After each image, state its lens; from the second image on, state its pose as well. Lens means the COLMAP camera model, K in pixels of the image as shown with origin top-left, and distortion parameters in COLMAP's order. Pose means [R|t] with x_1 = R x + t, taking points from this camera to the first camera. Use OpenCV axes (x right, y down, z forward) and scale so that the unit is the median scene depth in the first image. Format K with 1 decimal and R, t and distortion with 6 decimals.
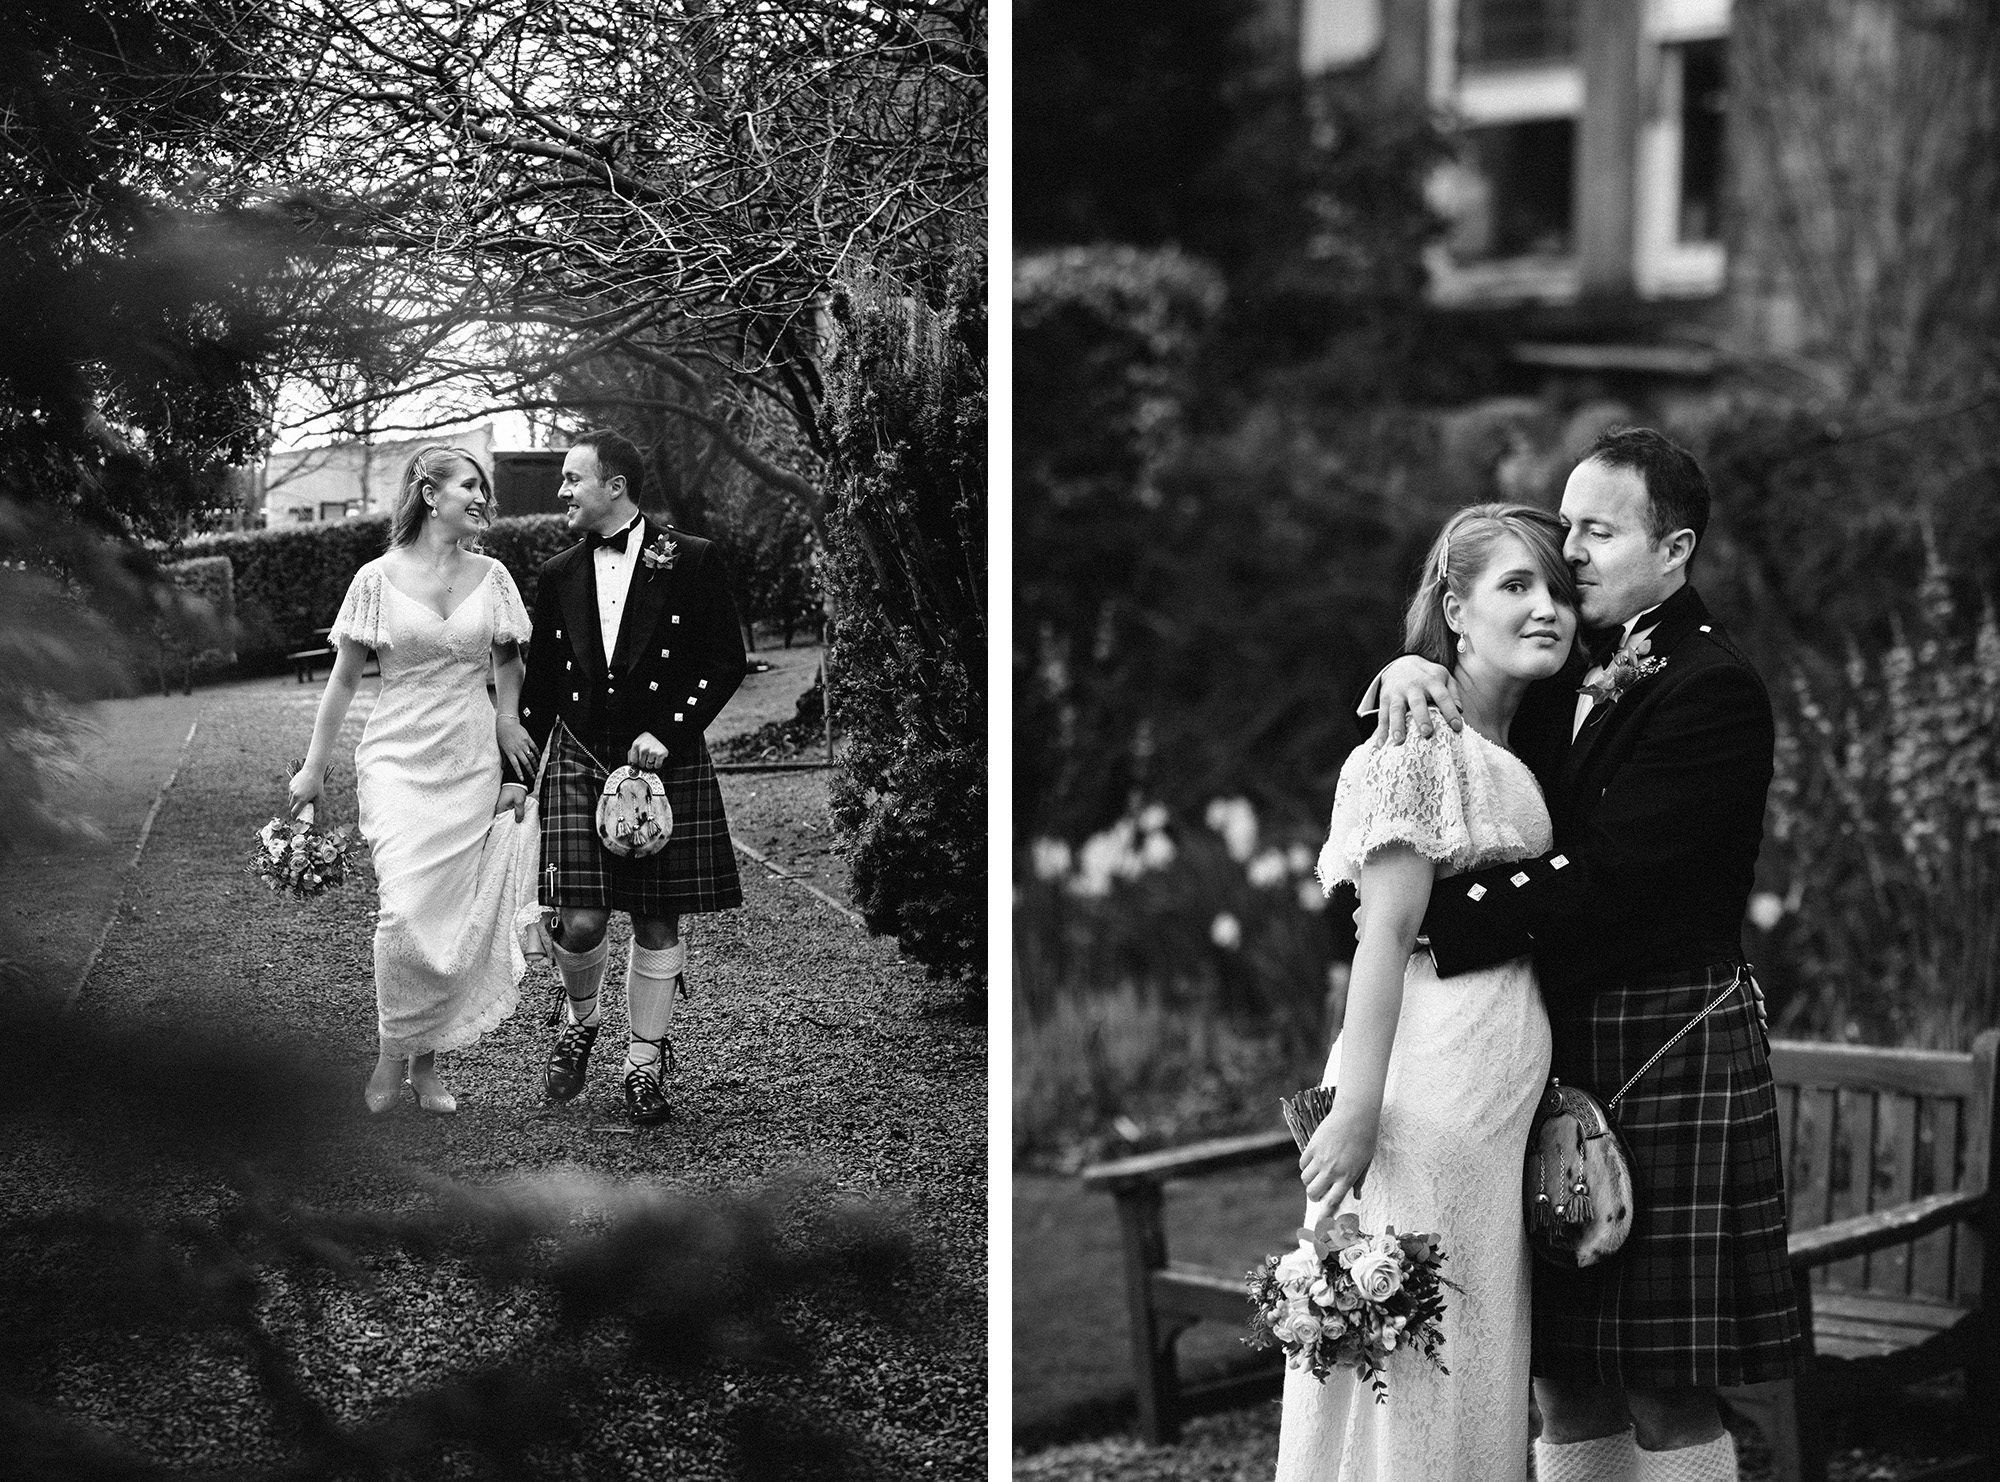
lens RADIAL K [[5726.7, 0, 1000.0], [0, 5726.7, 741.0], [0, 0, 1]] dist [-0.315974, 0.289657]
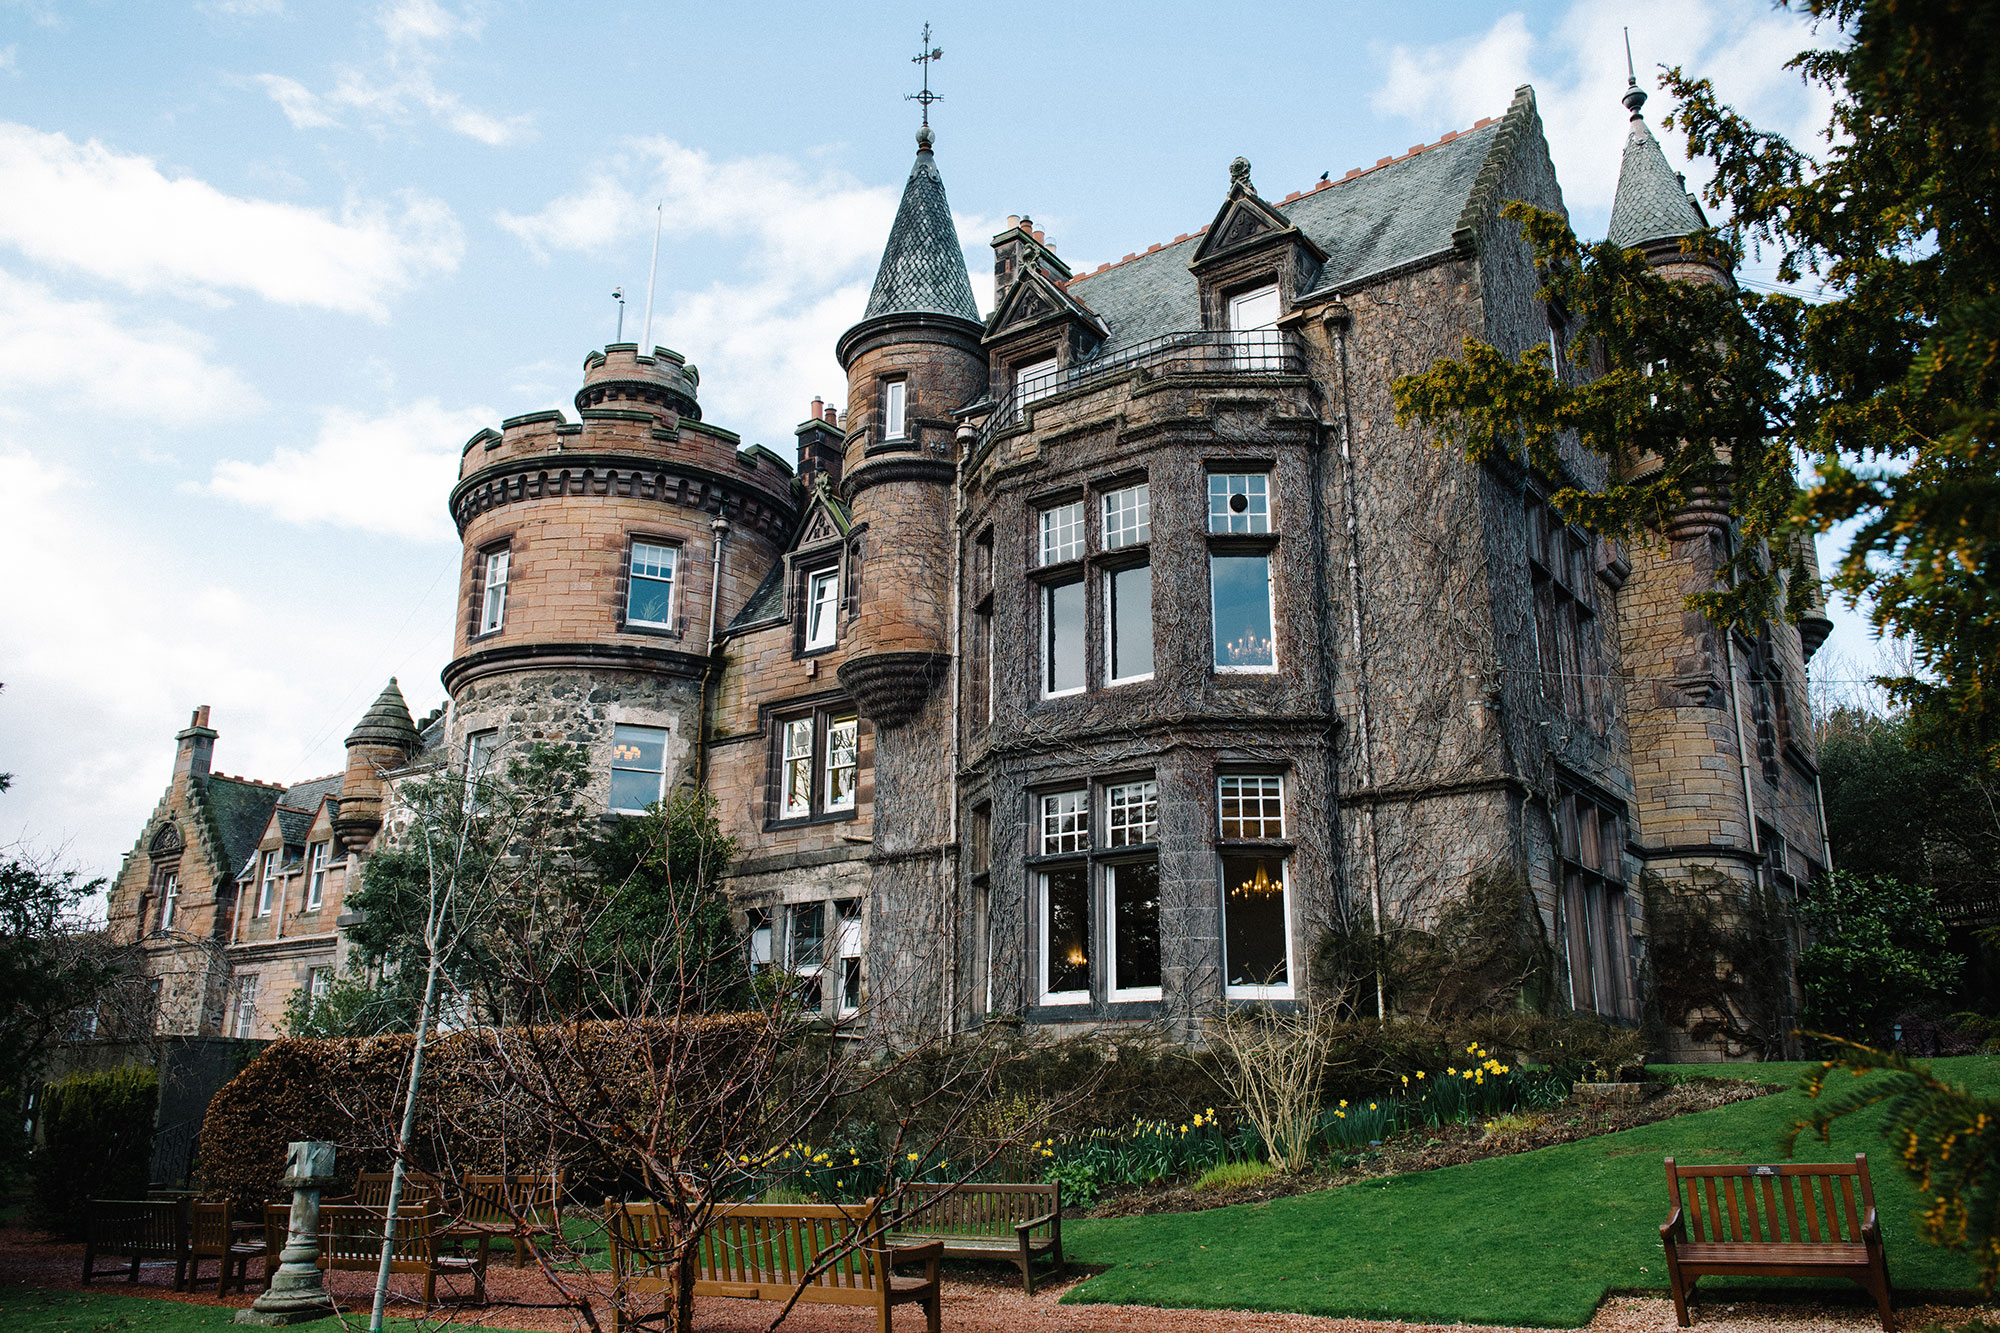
lens RADIAL K [[1553.5, 0, 990.5], [0, 1553.5, 705.3], [0, 0, 1]] dist [0.008478, -0.013155]
pose [[0.951339, 0.058280, 0.302586, -0.192628], [0.024797, 0.964289, -0.263691, 0.004952], [-0.307148, 0.258362, 0.915920, -0.206766]]
